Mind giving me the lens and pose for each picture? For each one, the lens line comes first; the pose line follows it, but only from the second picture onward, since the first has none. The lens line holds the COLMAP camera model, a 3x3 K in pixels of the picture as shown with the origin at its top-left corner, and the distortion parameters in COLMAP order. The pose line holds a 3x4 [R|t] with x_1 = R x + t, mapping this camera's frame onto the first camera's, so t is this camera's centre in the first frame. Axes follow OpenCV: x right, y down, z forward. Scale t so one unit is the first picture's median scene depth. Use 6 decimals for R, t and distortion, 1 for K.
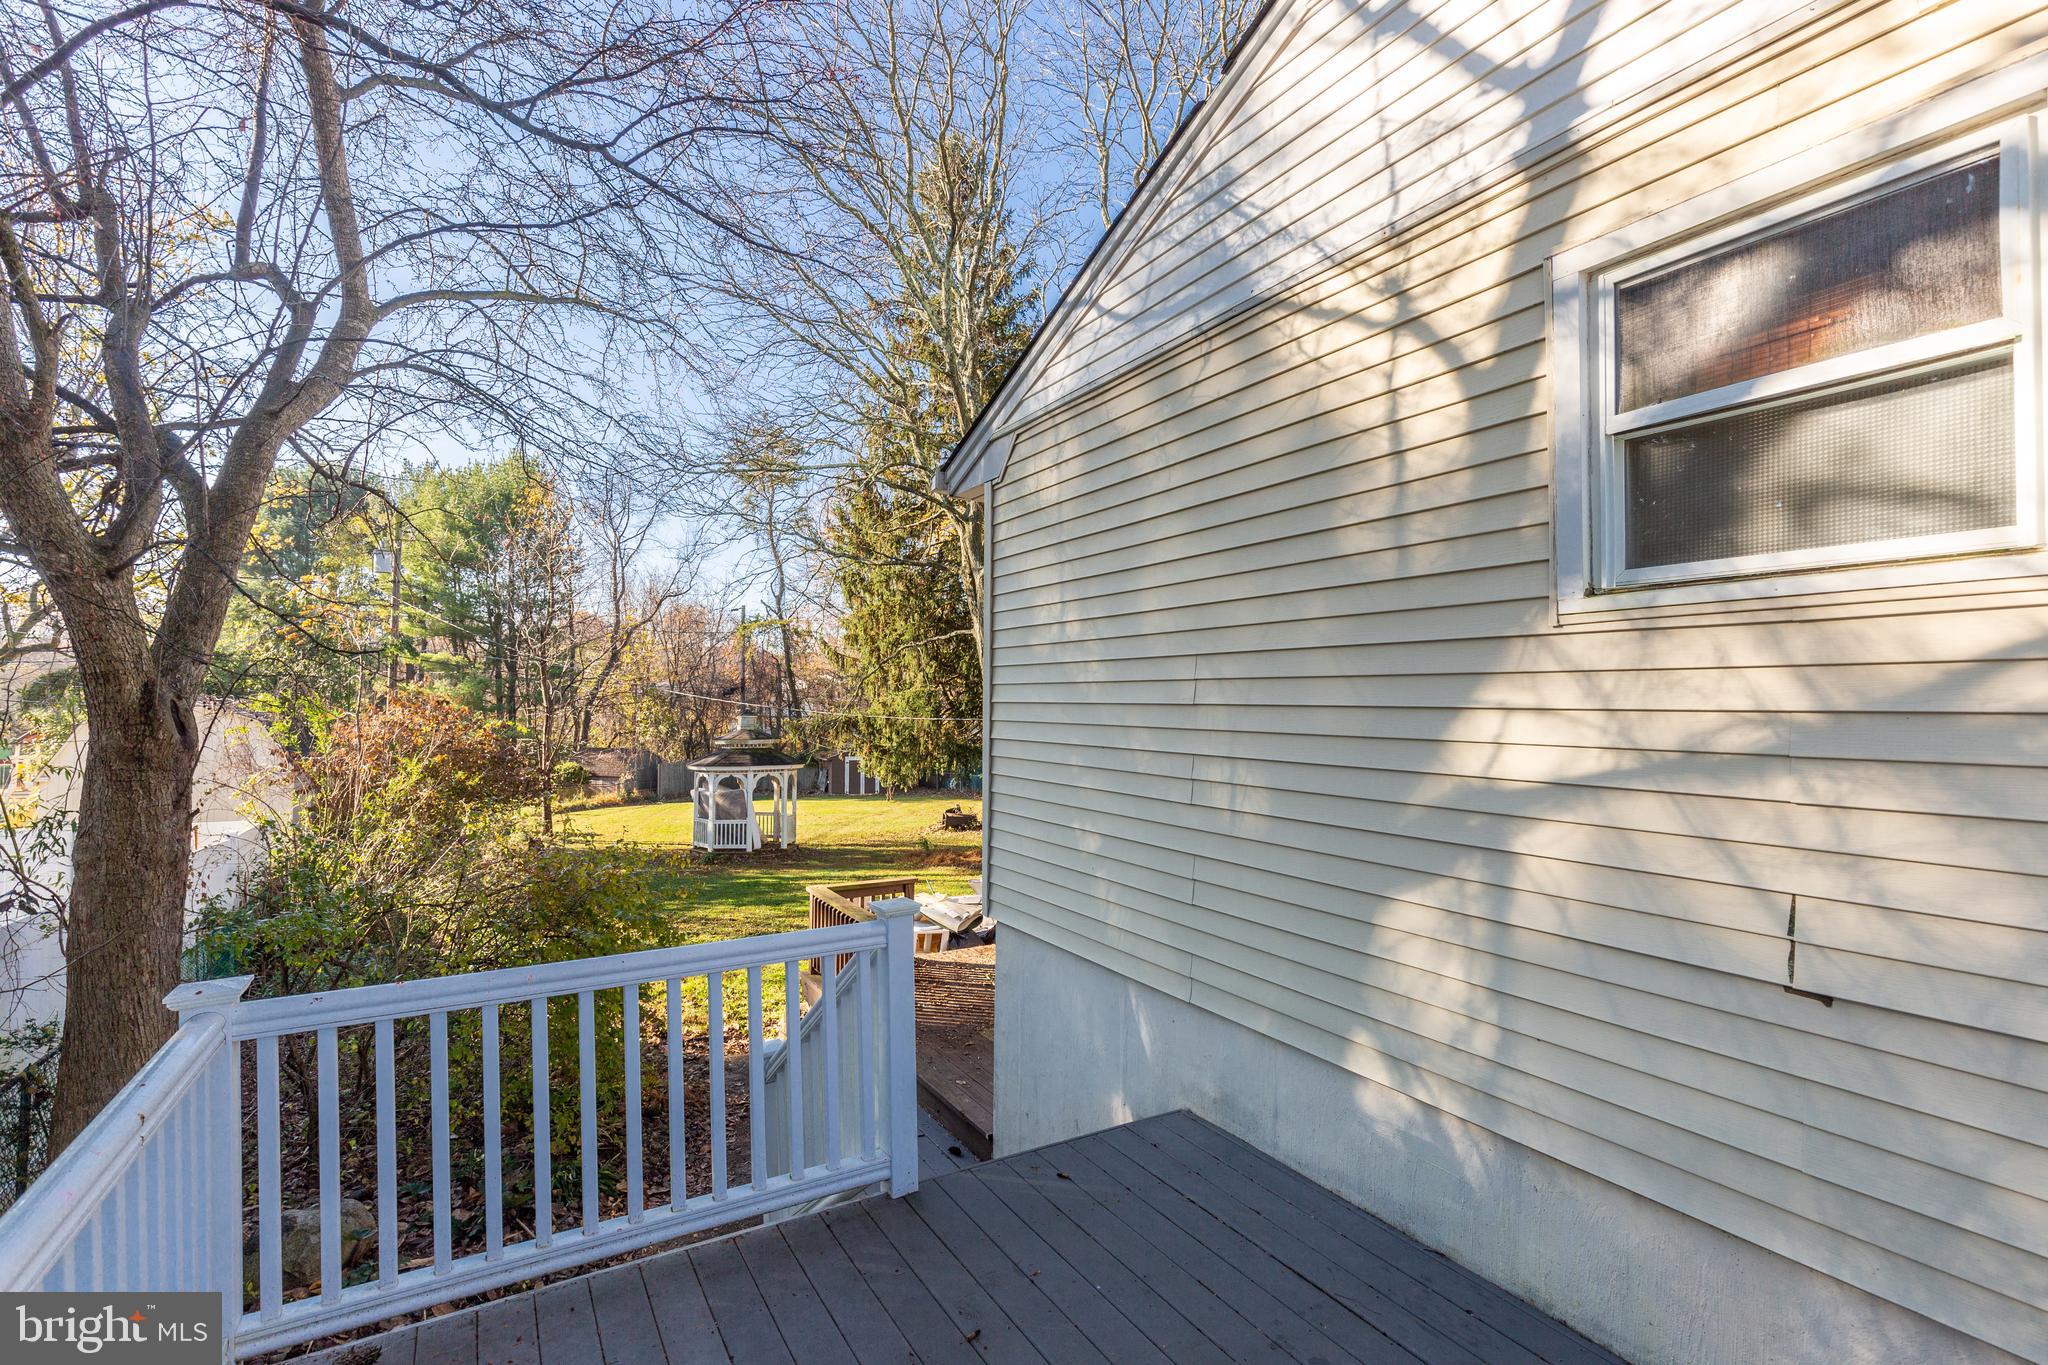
lens RADIAL K [[945.9, 0, 1024.0], [0, 945.9, 682.5], [0, 0, 1]] dist [-0.000823, -0.000641]
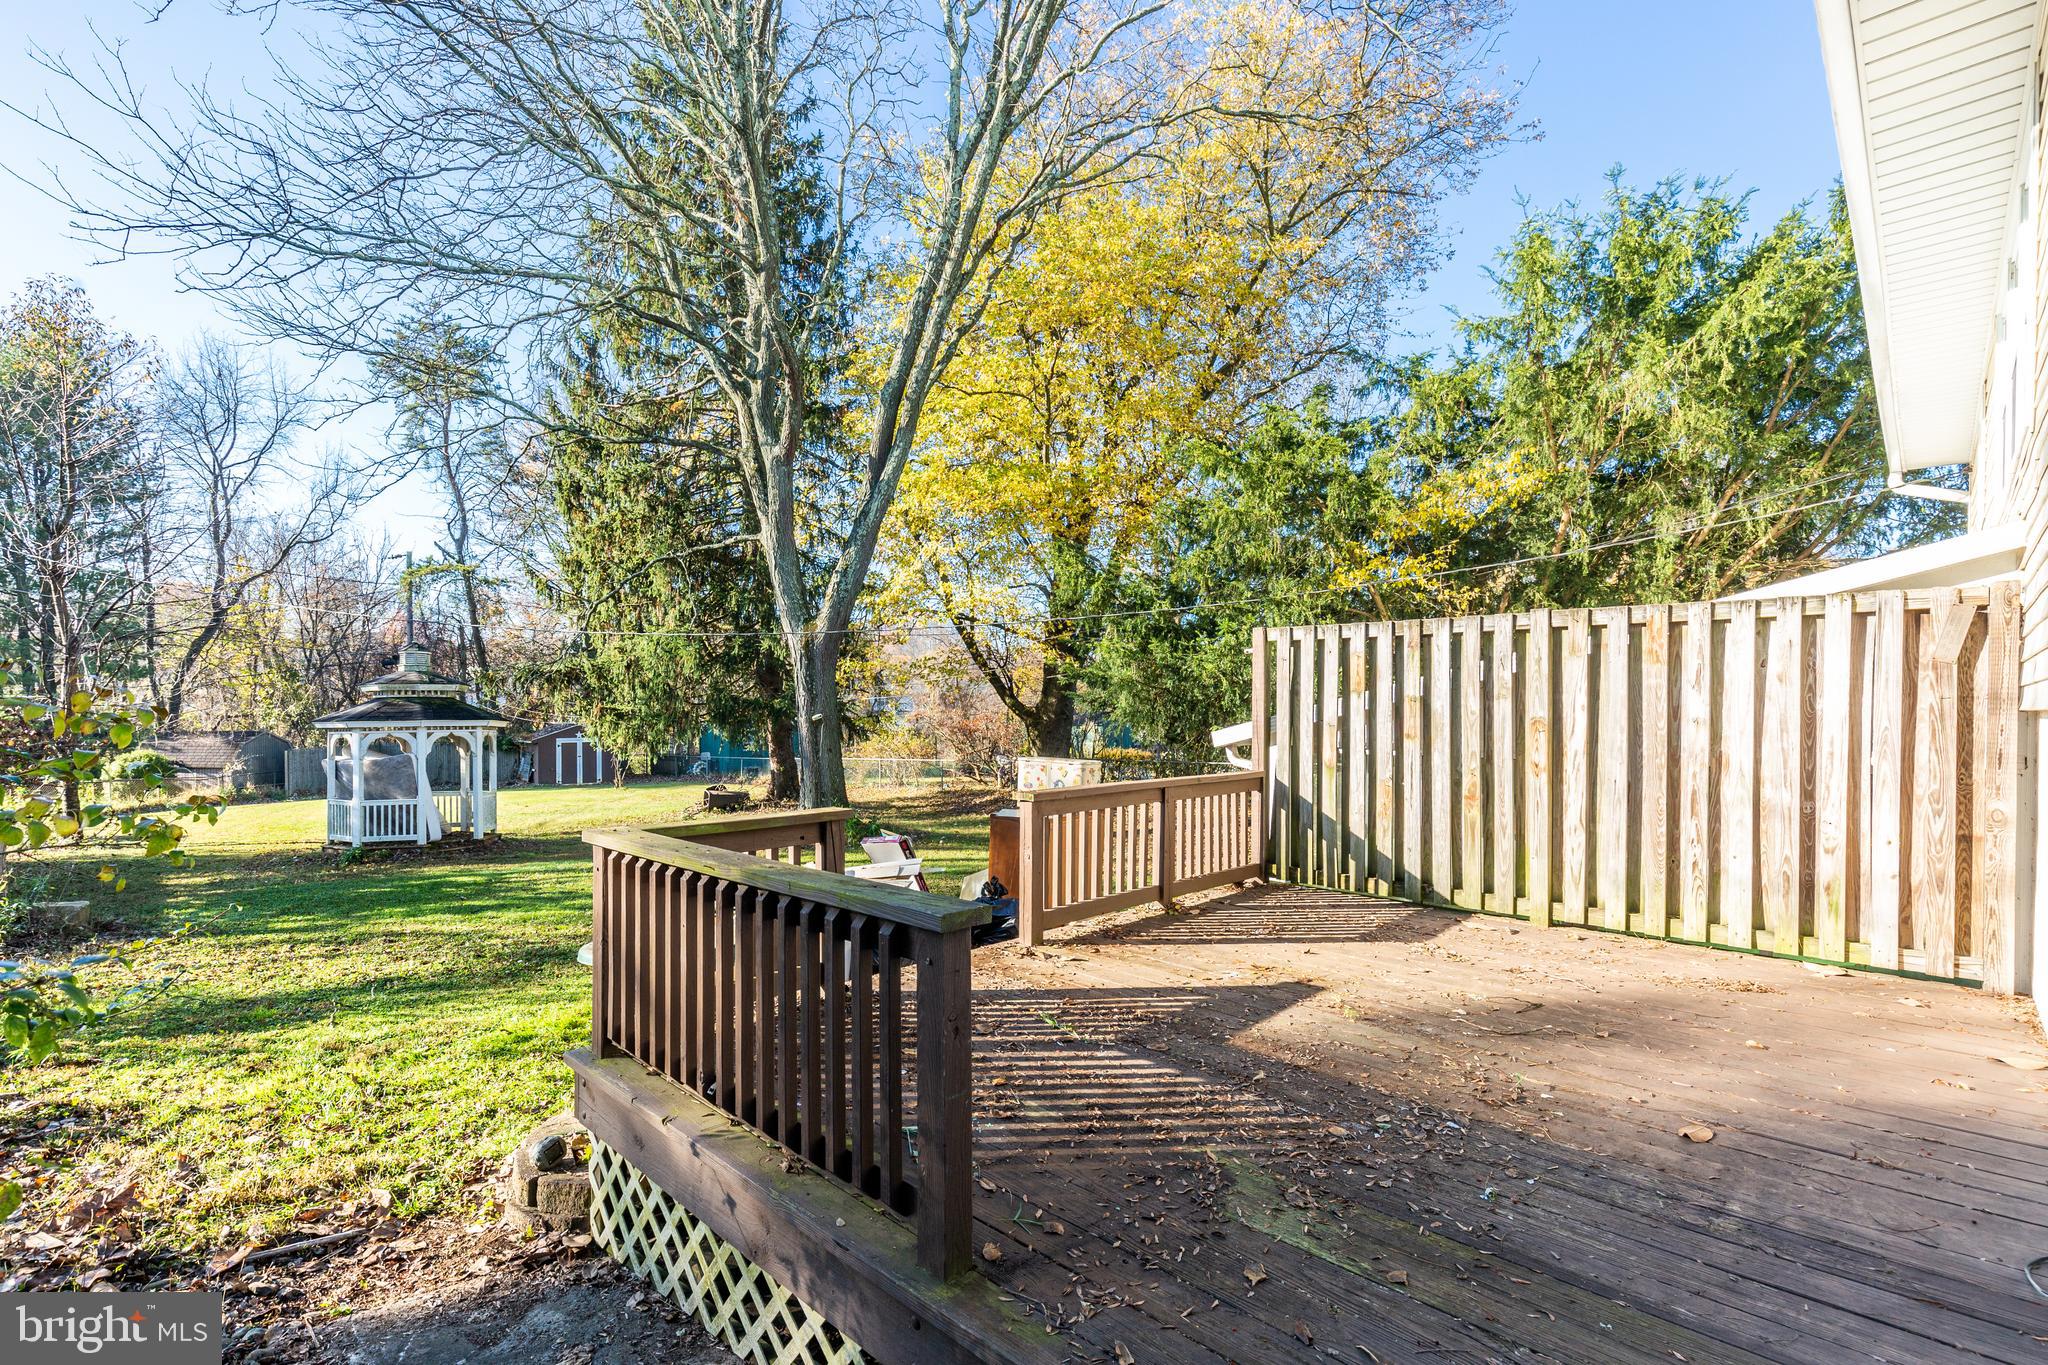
lens RADIAL K [[950.5, 0, 1028.1], [0, 950.5, 726.5], [0, 0, 1]] dist [-0.000312, 0.000036]
pose [[0.959660, -0.006260, 0.281095, -0.032116], [-0.007008, 0.998909, 0.046169, 0.030467], [-0.281077, -0.046276, 0.958569, 0.113902]]
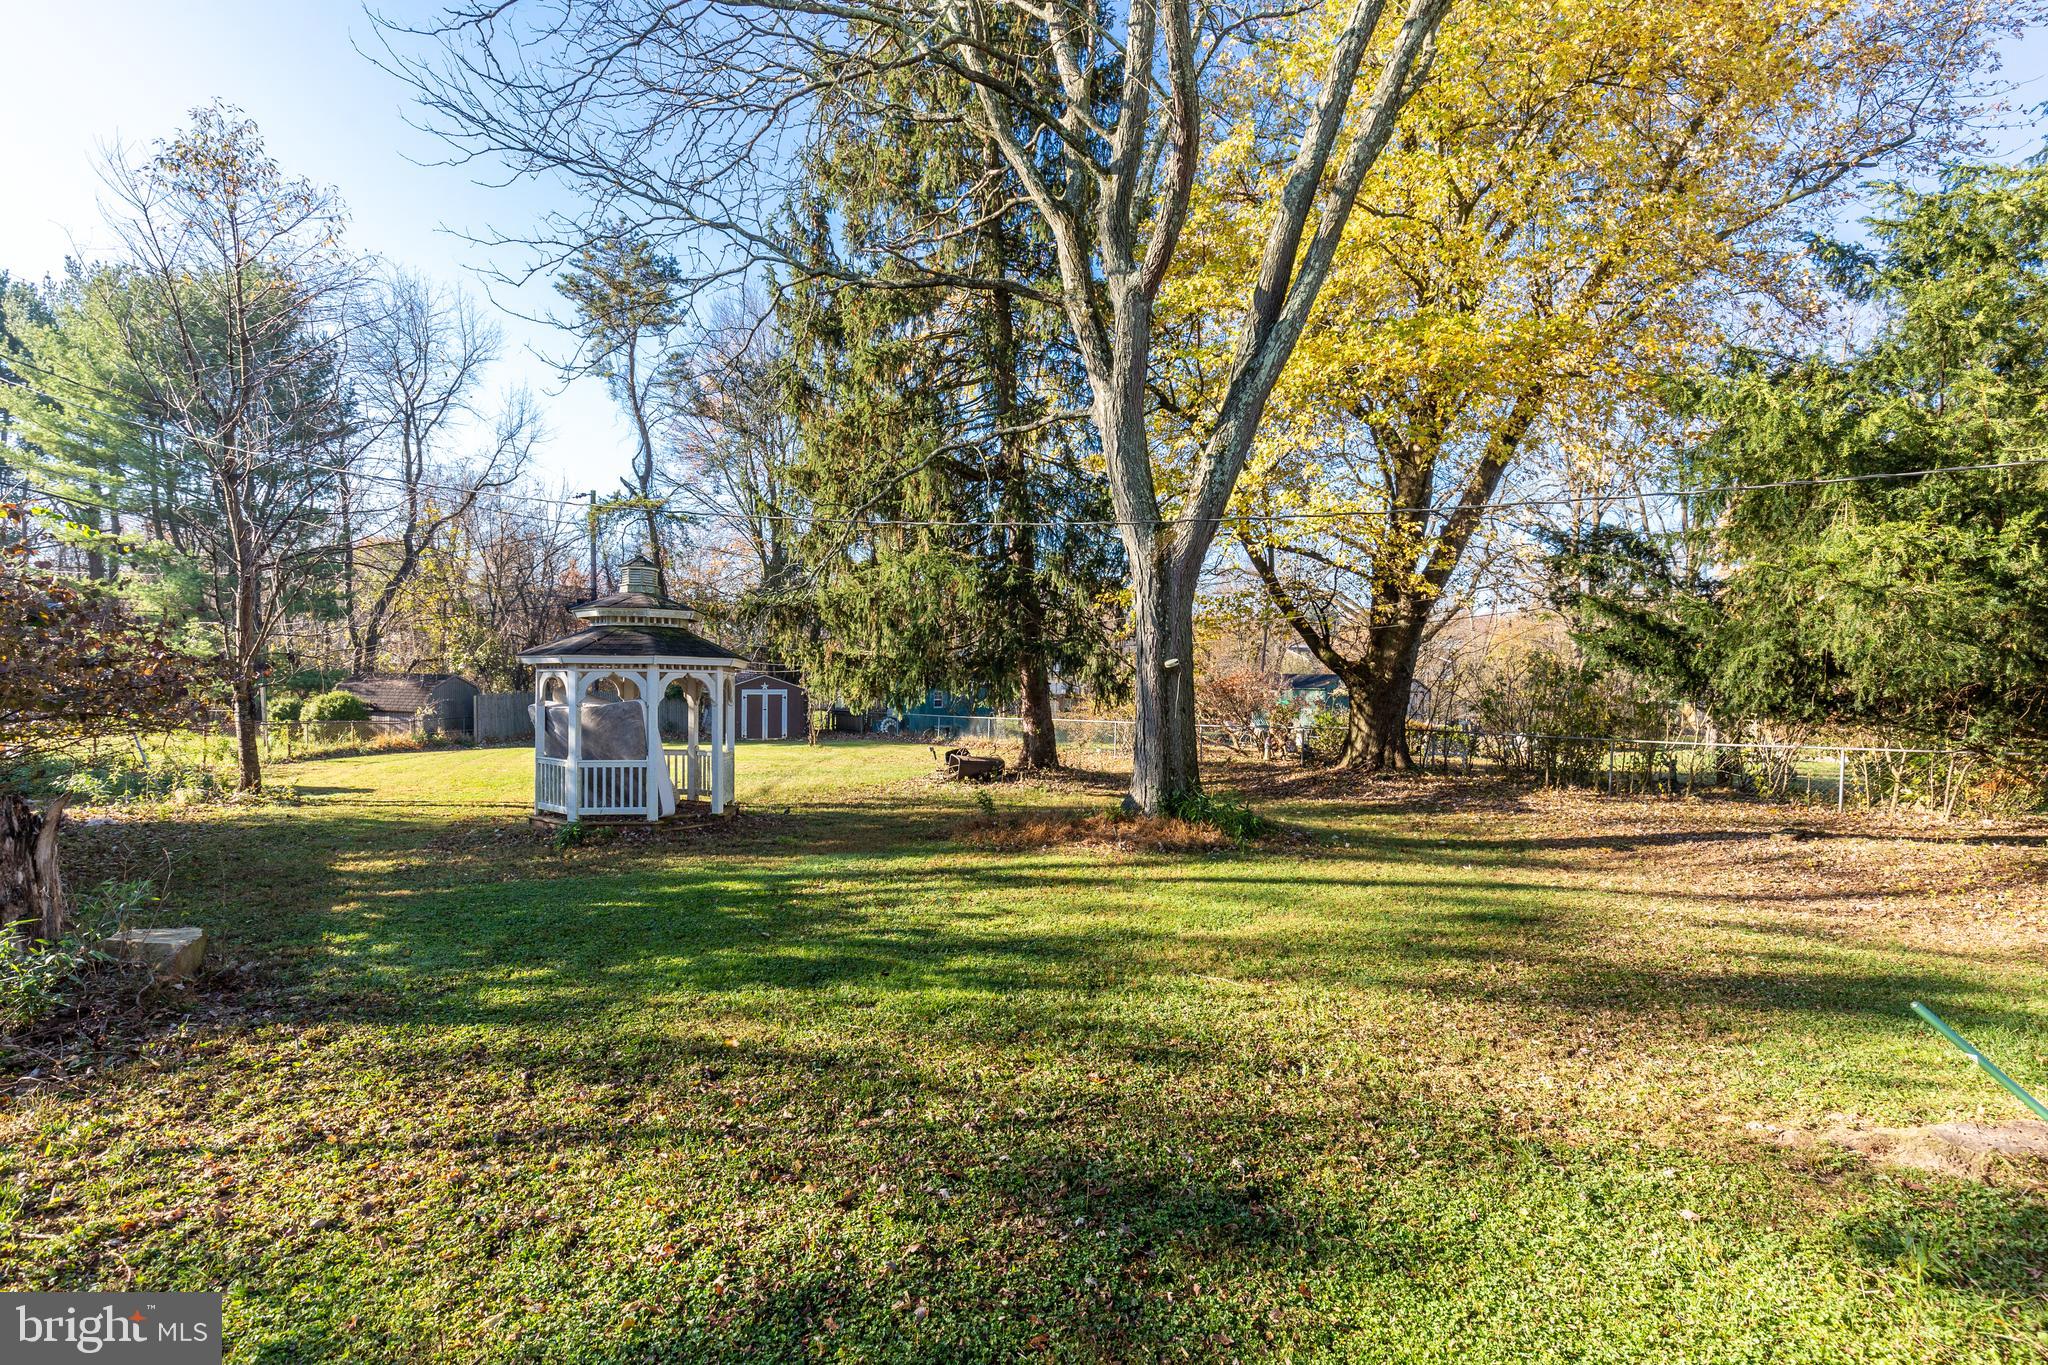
lens RADIAL K [[940.5, 0, 1036.7], [0, 940.5, 725.2], [0, 0, 1]] dist [0.001213, -0.000587]
pose [[0.986396, 0.010377, 0.164060, -0.087888], [-0.024690, 0.996037, 0.085448, 0.040503], [-0.162523, -0.088336, 0.982743, 0.242164]]
